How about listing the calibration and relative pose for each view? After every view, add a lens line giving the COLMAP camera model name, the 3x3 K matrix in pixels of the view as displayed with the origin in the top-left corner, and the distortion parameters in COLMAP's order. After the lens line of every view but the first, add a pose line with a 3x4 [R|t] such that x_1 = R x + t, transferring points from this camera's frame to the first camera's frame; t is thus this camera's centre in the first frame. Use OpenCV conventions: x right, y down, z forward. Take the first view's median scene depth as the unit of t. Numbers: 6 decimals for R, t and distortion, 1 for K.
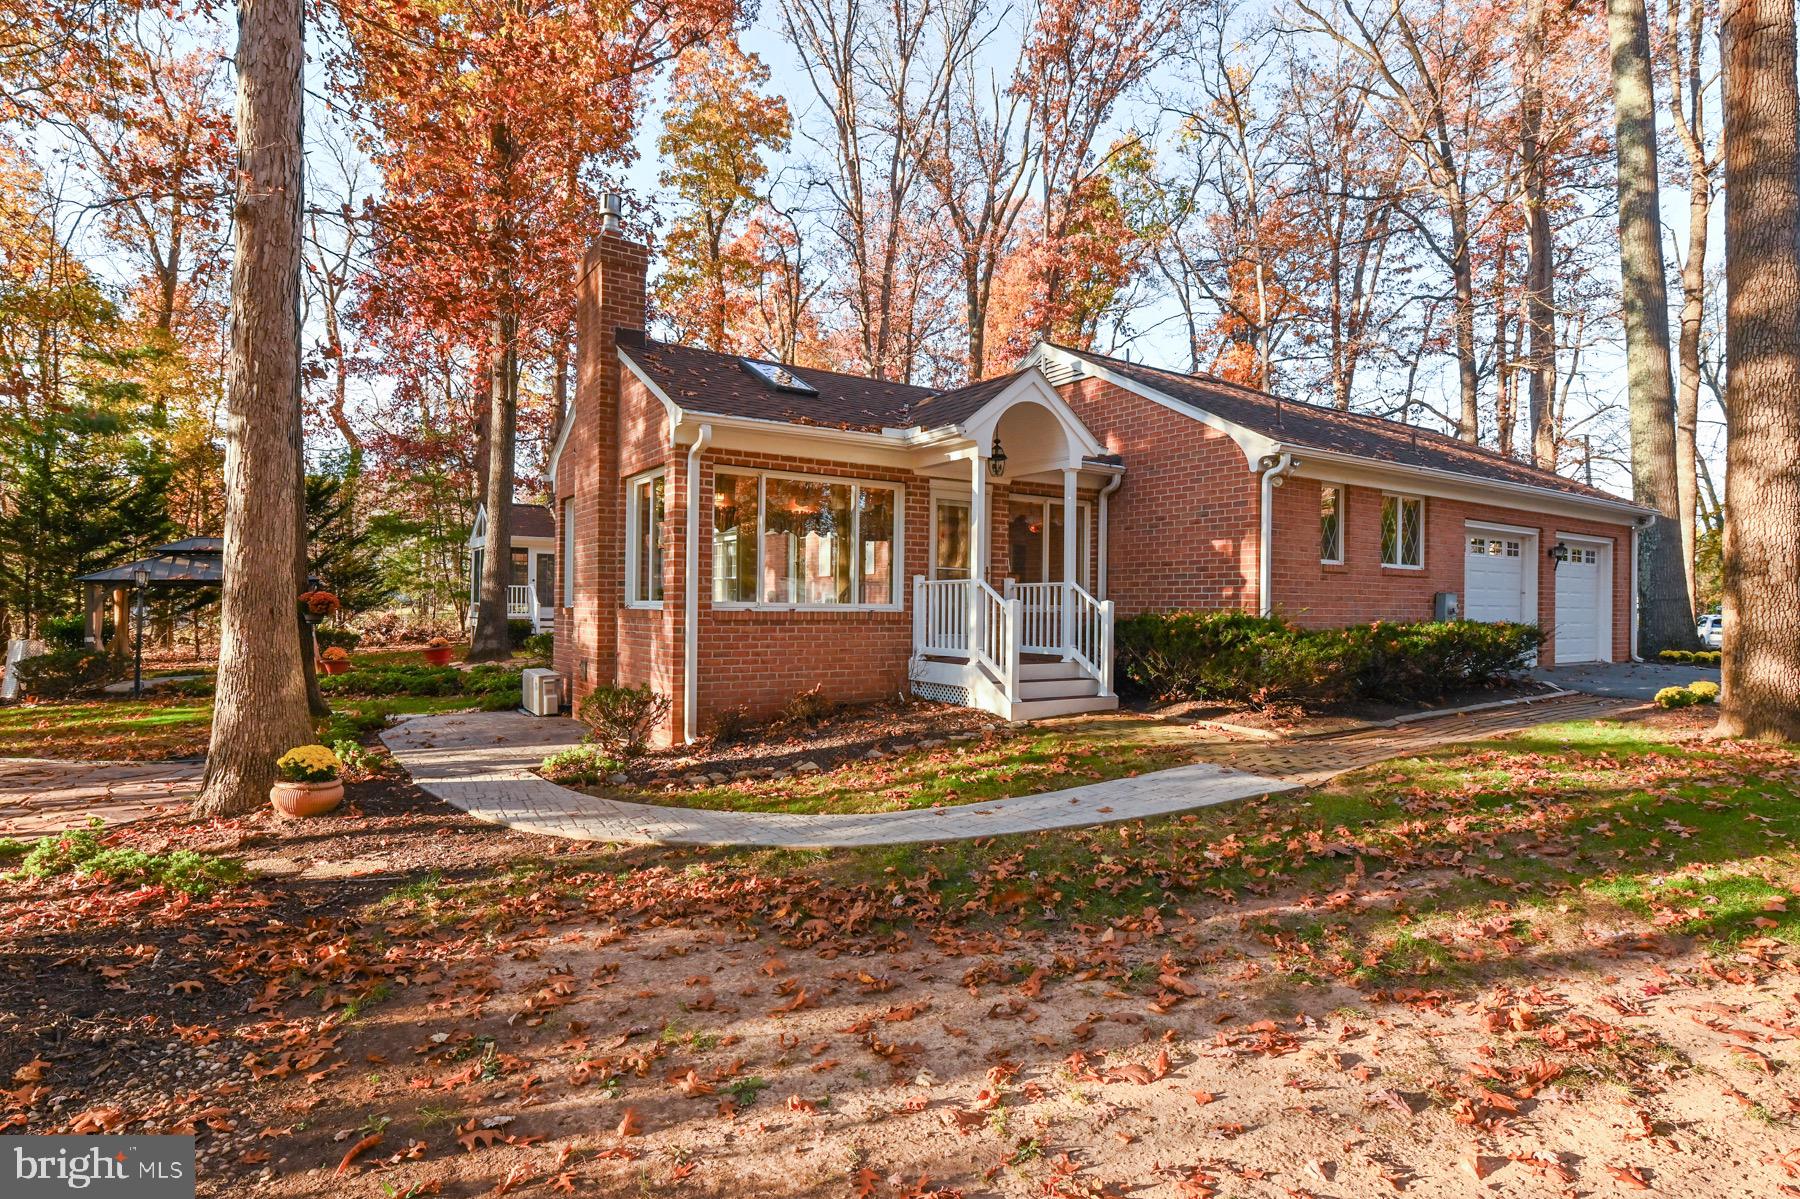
lens RADIAL K [[911.7, 0, 900.0], [0, 911.7, 599.5], [0, 0, 1]] dist [0.001017, 0.000421]
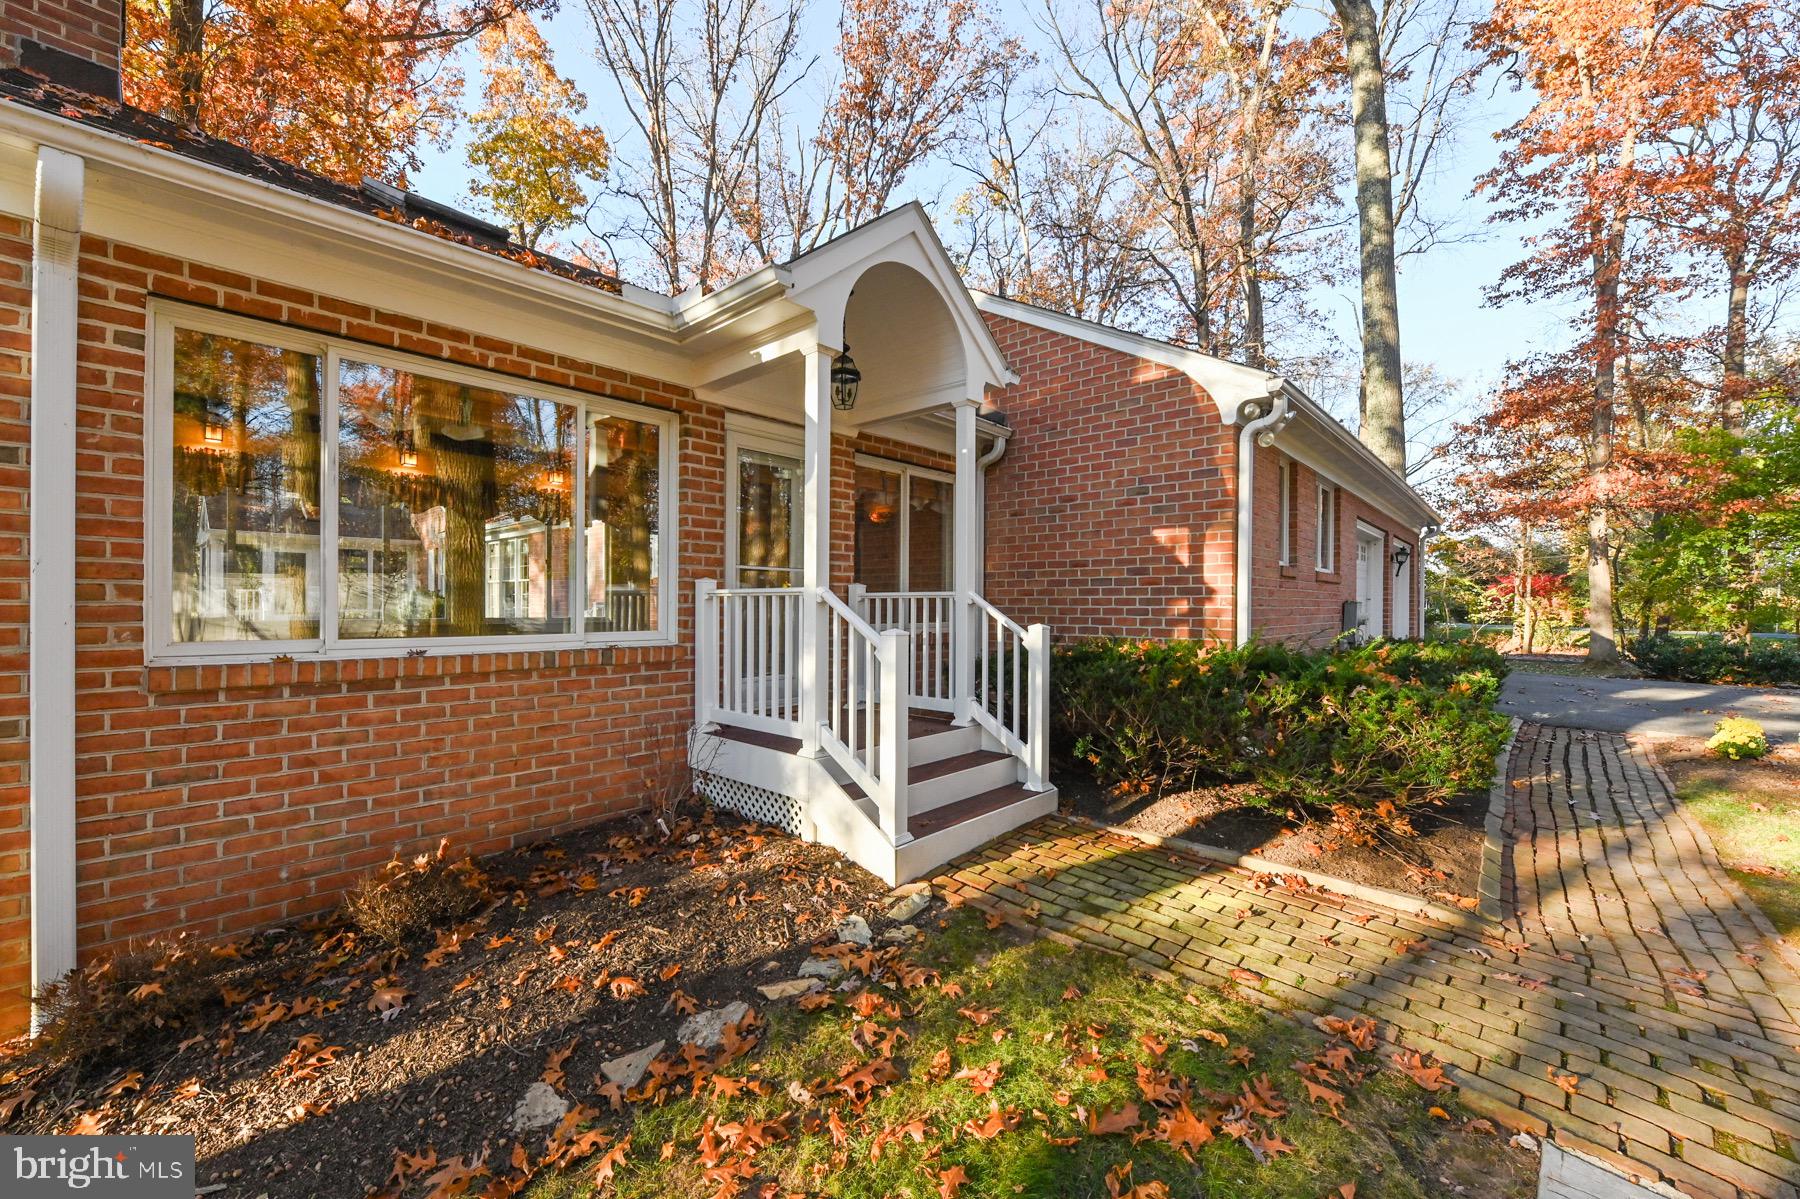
lens RADIAL K [[711.7, 0, 906.2], [0, 711.7, 605.9], [0, 0, 1]] dist [-0.018665, -0.000003]
pose [[0.967612, -0.006409, 0.252362, 0.014248], [0.003549, 0.999924, 0.011788, -0.007249], [-0.252418, -0.010511, 0.967561, 0.262204]]
